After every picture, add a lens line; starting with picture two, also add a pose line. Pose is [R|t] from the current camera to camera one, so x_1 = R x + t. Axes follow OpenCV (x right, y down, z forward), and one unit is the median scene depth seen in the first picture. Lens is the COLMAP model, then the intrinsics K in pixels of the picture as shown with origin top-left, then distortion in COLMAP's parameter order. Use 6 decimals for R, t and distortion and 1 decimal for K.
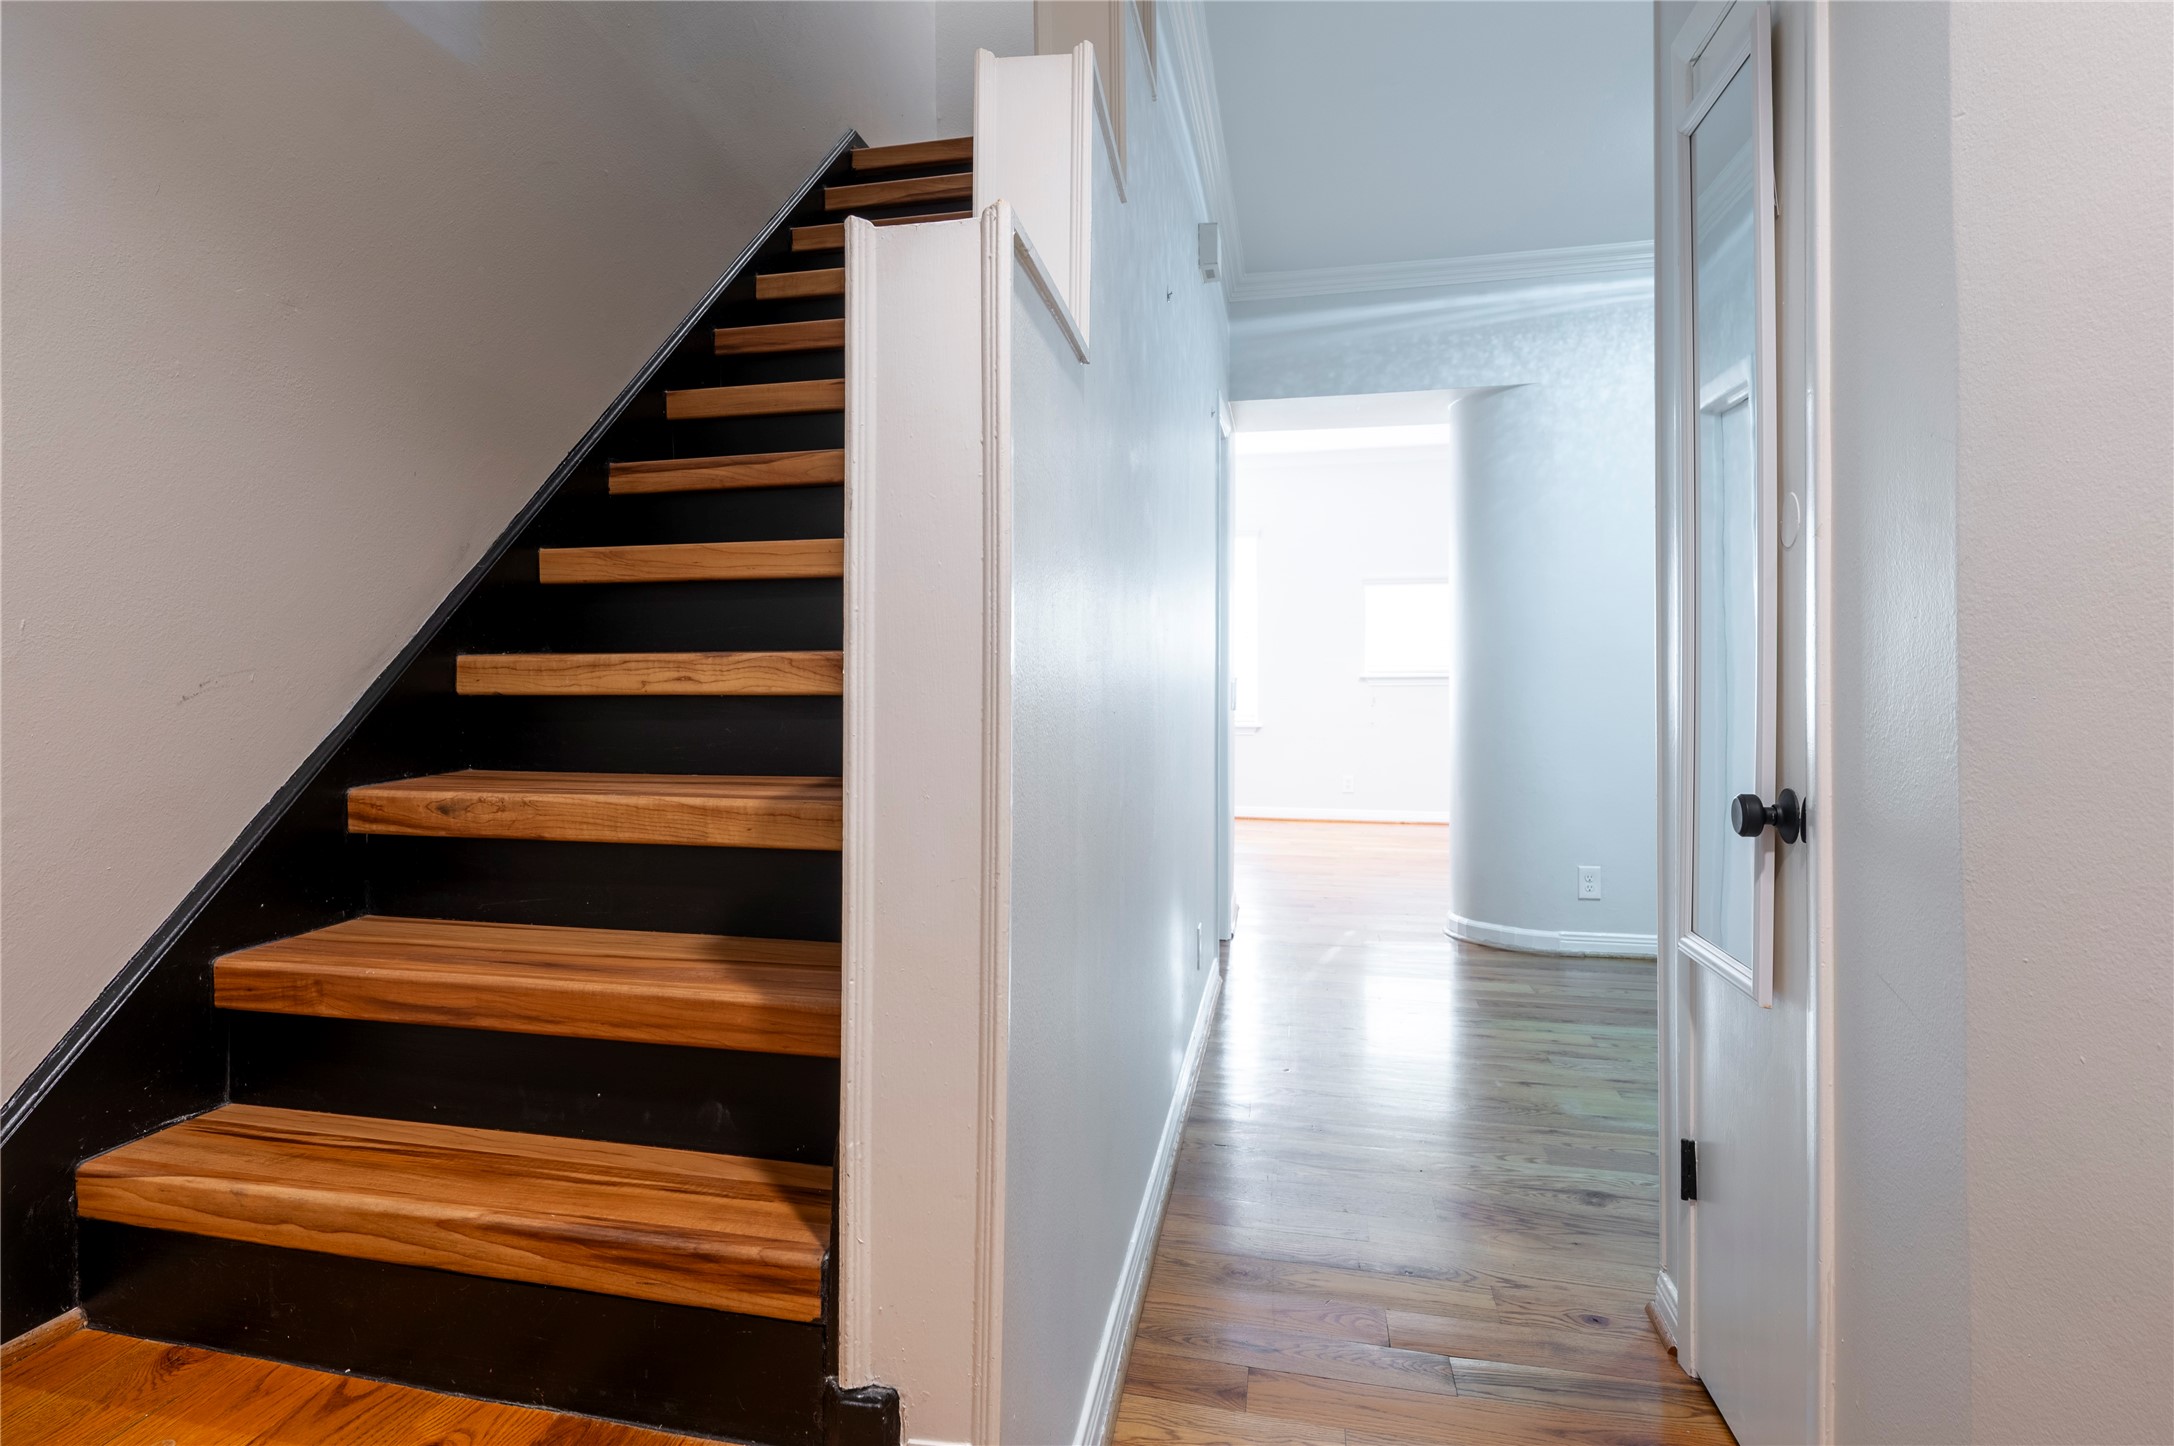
lens RADIAL K [[1174.4, 0, 1044.0], [0, 1174.4, 659.5], [0, 0, 1]] dist [0.007857, 0.001163]
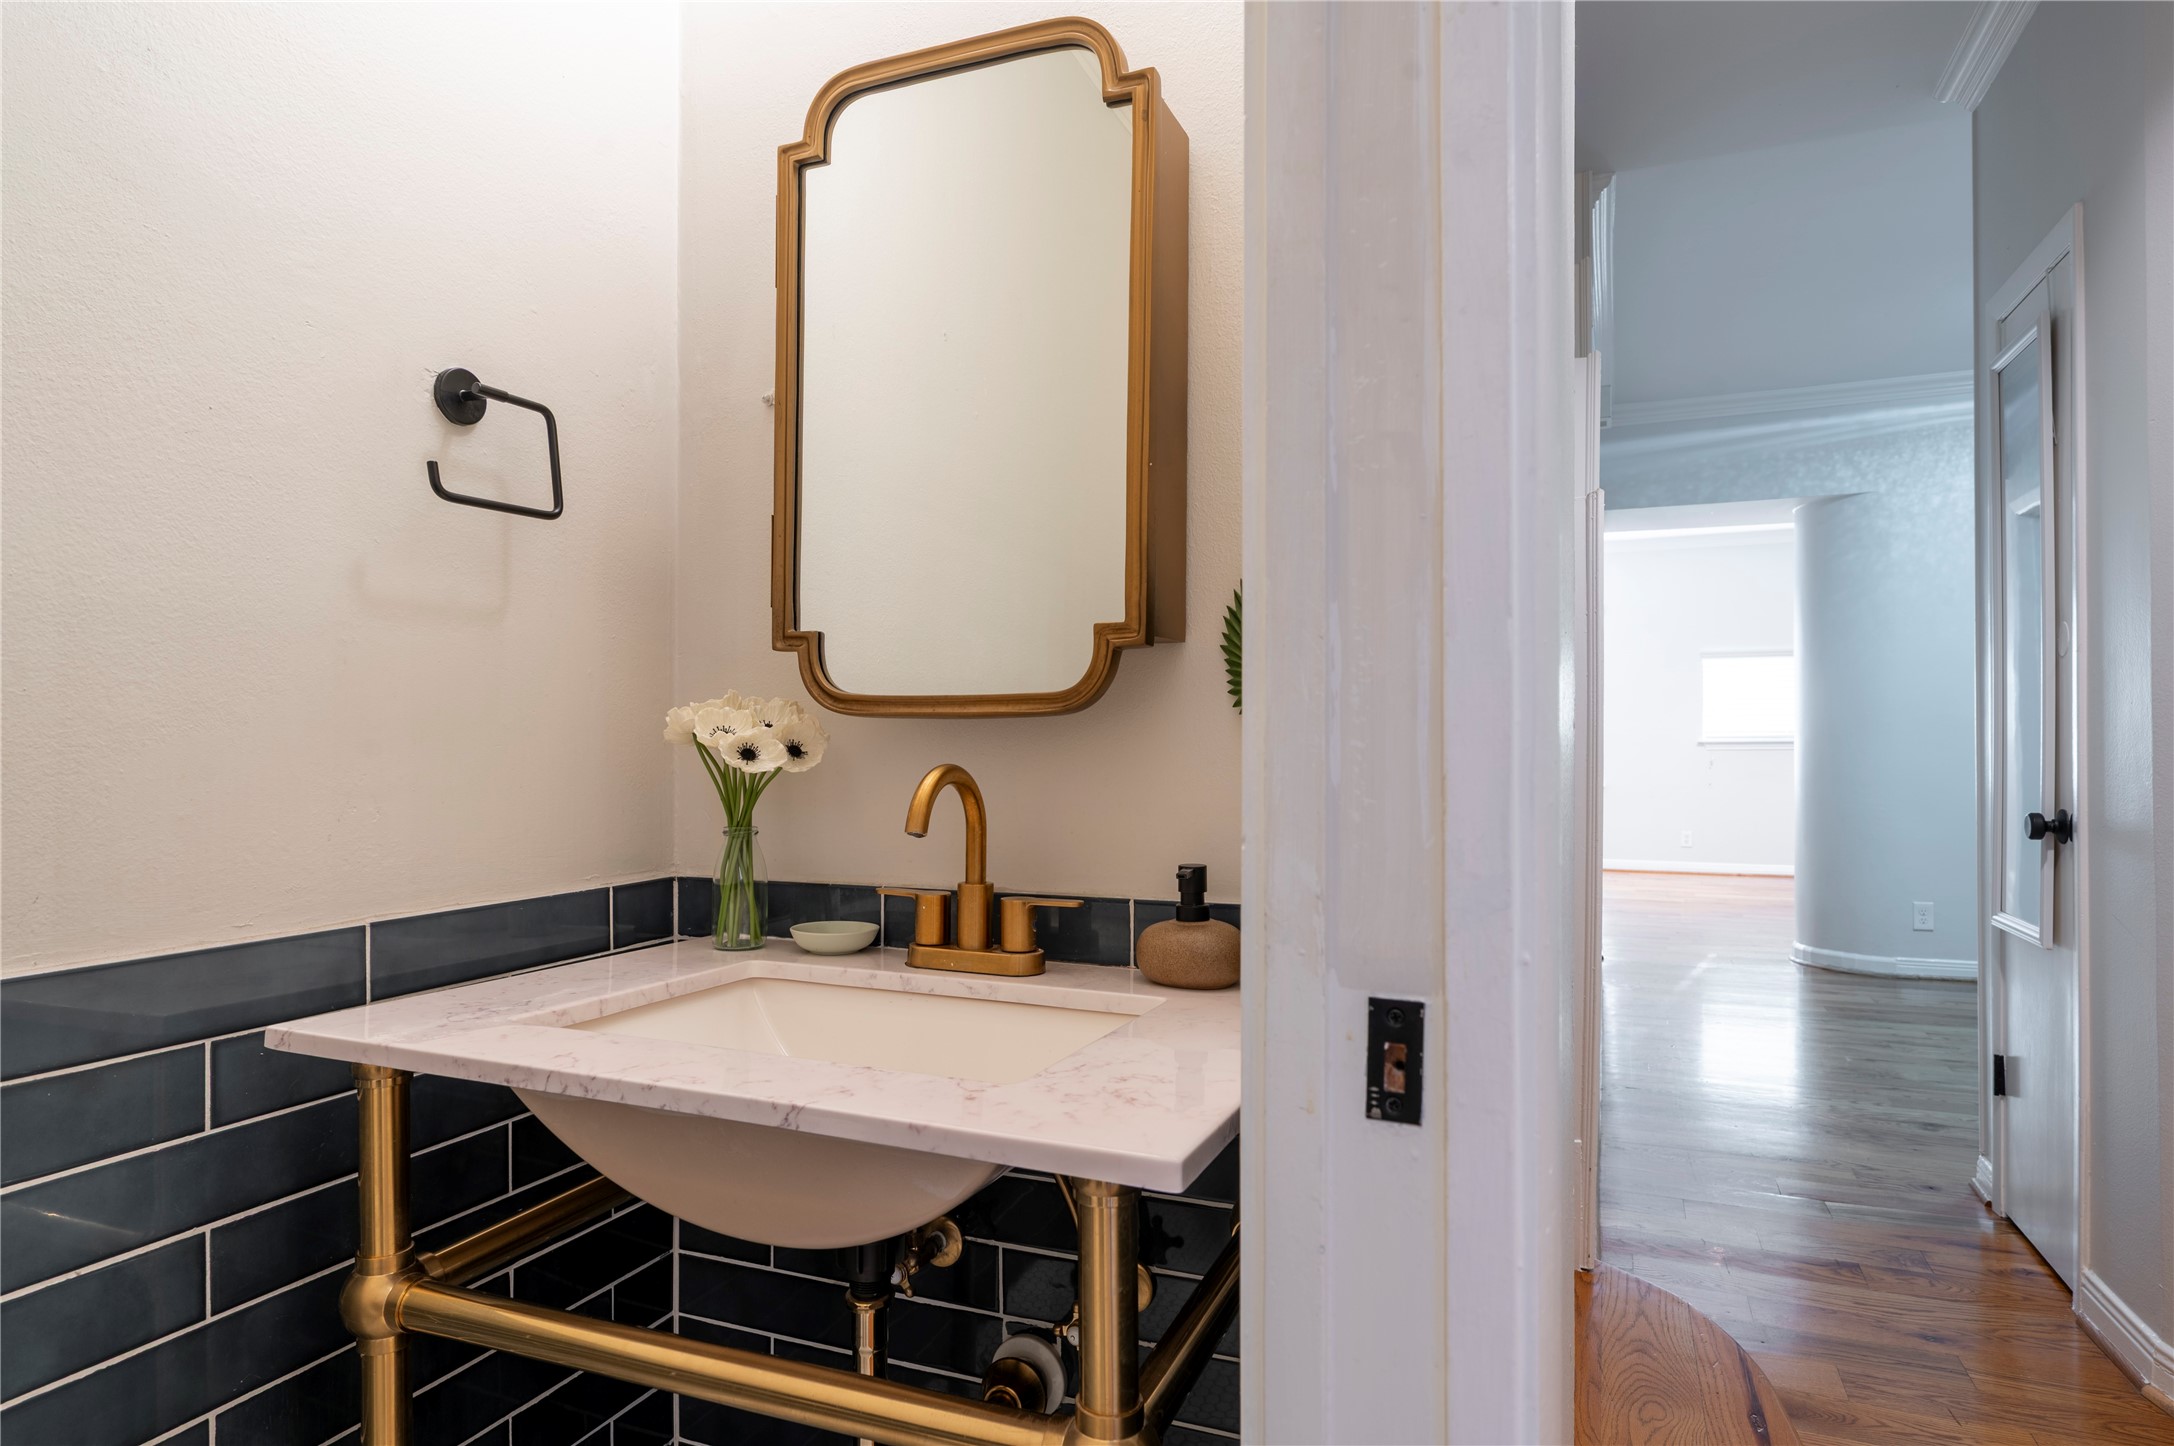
lens RADIAL K [[1311.4, 0, 1099.0], [0, 1311.4, 723.9], [0, 0, 1]] dist [0.009589, 0.000909]
pose [[0.992620, -0.001006, -0.121260, -0.196902], [0.000892, 0.999999, -0.000998, -0.001813], [0.121261, 0.000883, 0.992620, -0.411445]]
